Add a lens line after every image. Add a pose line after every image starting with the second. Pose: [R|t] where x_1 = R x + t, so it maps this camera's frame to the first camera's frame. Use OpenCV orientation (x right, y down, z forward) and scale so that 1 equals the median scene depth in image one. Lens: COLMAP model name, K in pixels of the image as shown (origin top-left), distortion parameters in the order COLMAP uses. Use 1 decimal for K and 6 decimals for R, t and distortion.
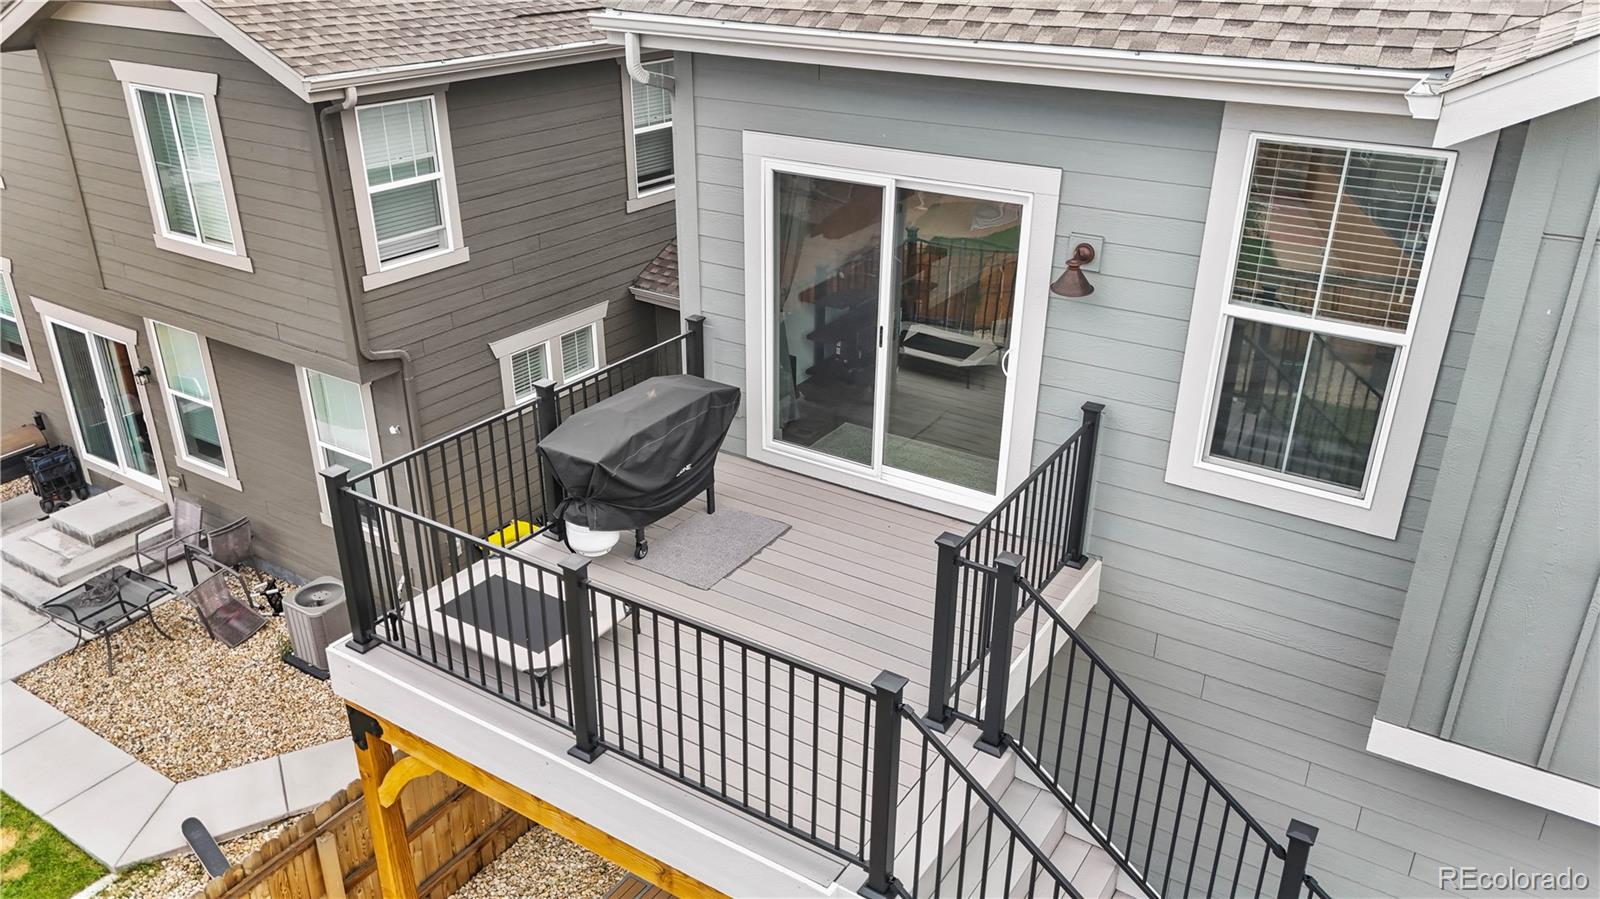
lens RADIAL K [[1157.9, 0, 829.6], [0, 1157.9, 447.4], [0, 0, 1]] dist [0.058221, -0.052152]
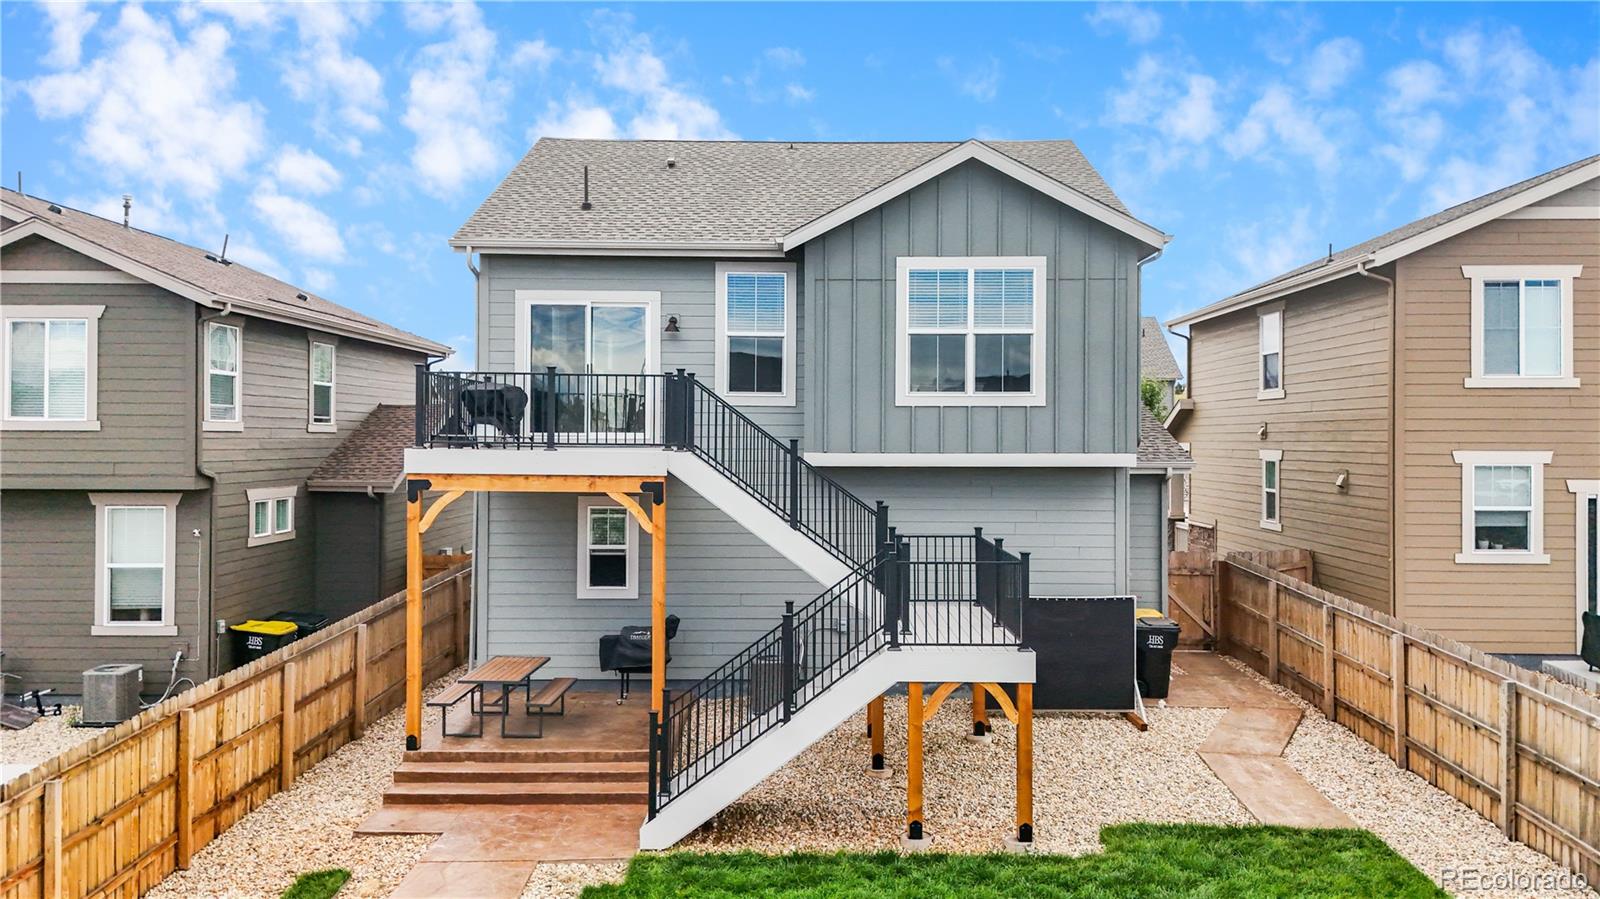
lens RADIAL K [[1211.8, 0, 804.7], [0, 1211.8, 445.8], [0, 0, 1]] dist [0.066046, -0.064540]
pose [[0.854848, -0.012813, 0.518720, -0.846610], [0.226781, 0.908384, -0.351295, 0.998911], [-0.466696, 0.417940, 0.779436, -1.038823]]
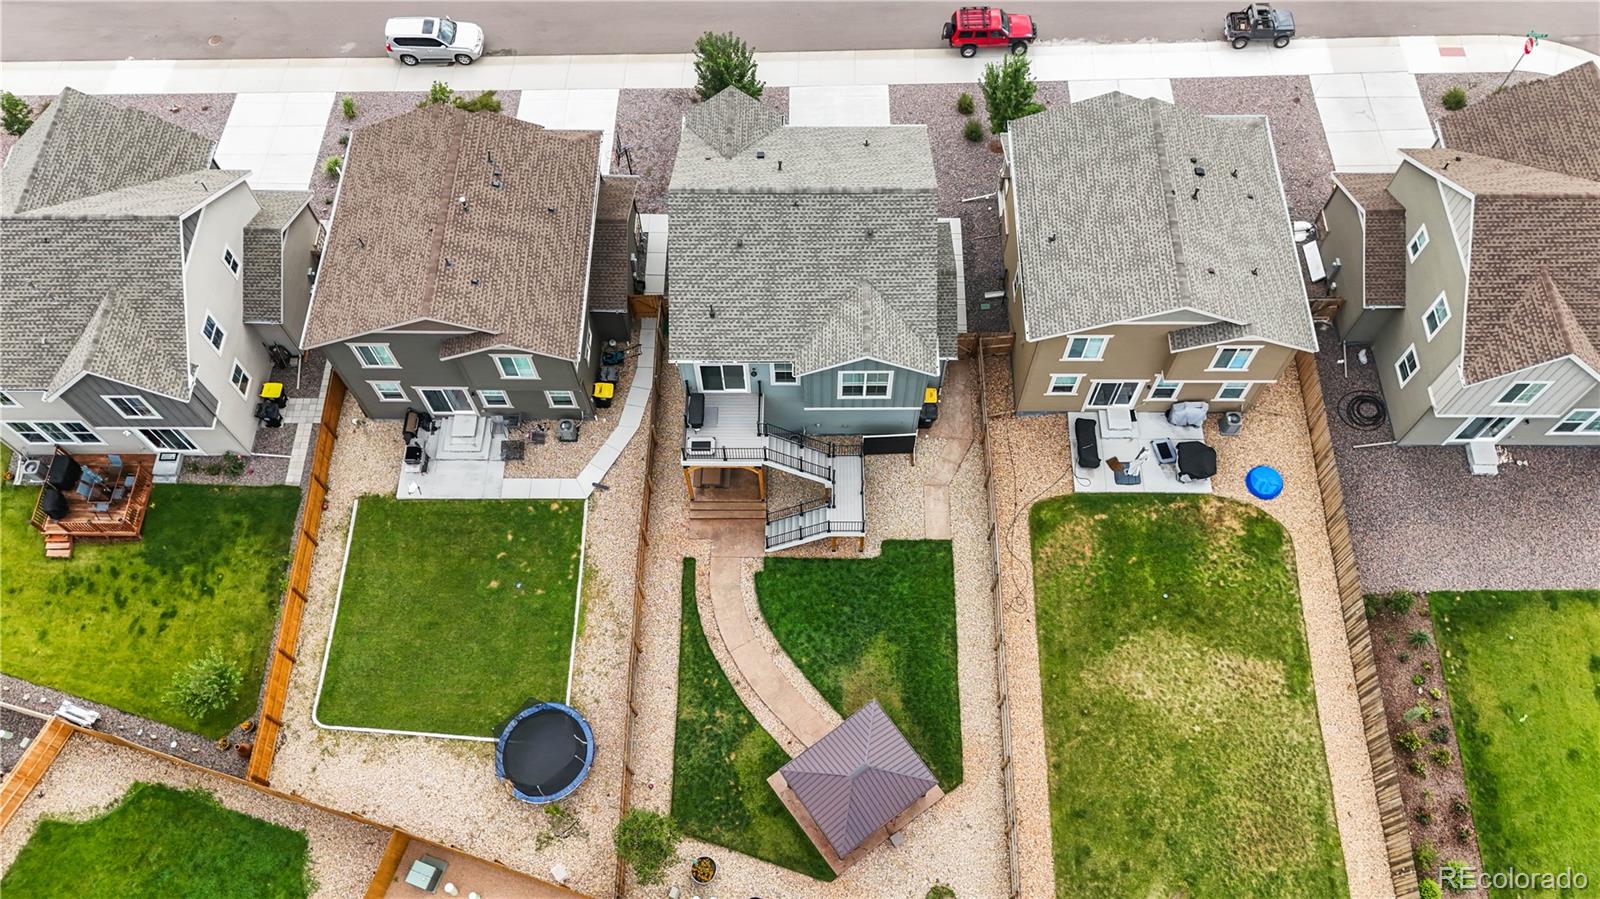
lens RADIAL K [[1211.8, 0, 804.7], [0, 1211.8, 445.8], [0, 0, 1]] dist [0.066046, -0.064540]
pose [[0.856727, -0.477238, 0.195611, -1.025822], [0.244659, 0.709907, 0.660434, -4.102475], [-0.454050, -0.517953, 0.724957, -4.150424]]
